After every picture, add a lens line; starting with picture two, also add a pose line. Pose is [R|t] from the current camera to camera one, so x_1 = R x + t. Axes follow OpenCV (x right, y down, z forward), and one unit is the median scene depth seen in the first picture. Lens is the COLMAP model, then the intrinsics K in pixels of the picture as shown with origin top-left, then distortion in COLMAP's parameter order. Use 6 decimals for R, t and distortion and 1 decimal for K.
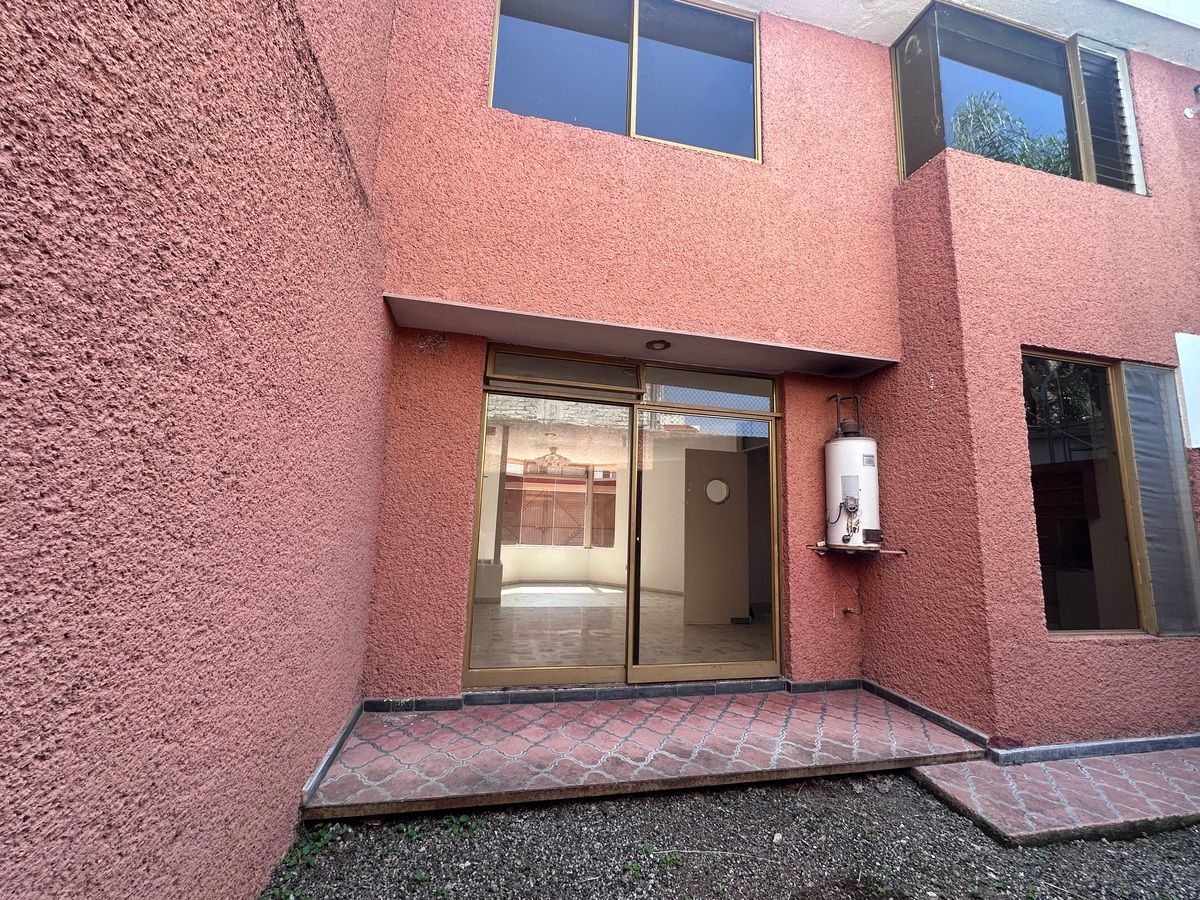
lens RADIAL K [[480.0, 0, 600.0], [0, 480.0, 450.0], [0, 0, 1]] dist [-0.005802, 0.001062]
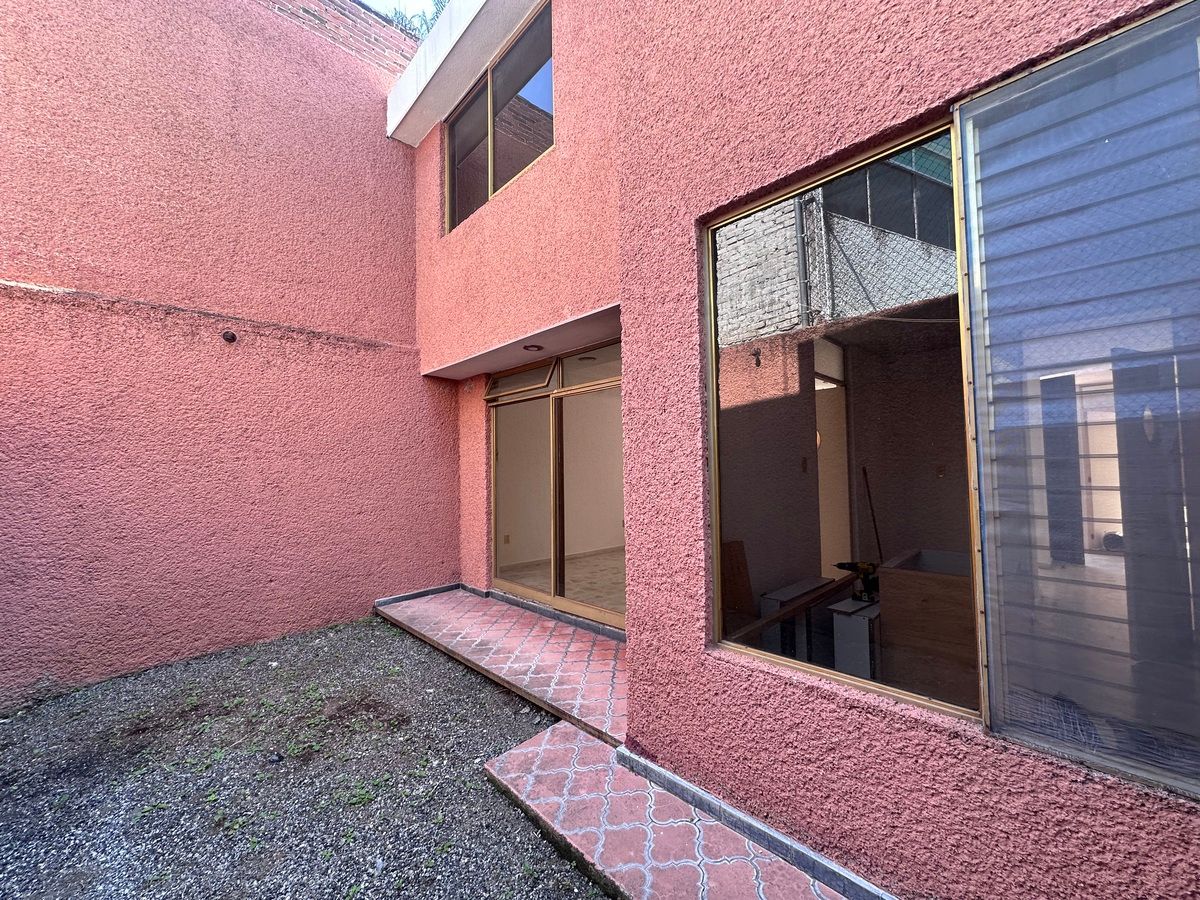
lens RADIAL K [[480.0, 0, 600.0], [0, 480.0, 450.0], [0, 0, 1]] dist [-0.005802, 0.001062]
pose [[0.513995, -0.080212, -0.854035, 1.538146], [0.161924, 0.986792, 0.004772, 0.080490], [0.842372, -0.140741, 0.520194, 0.563257]]
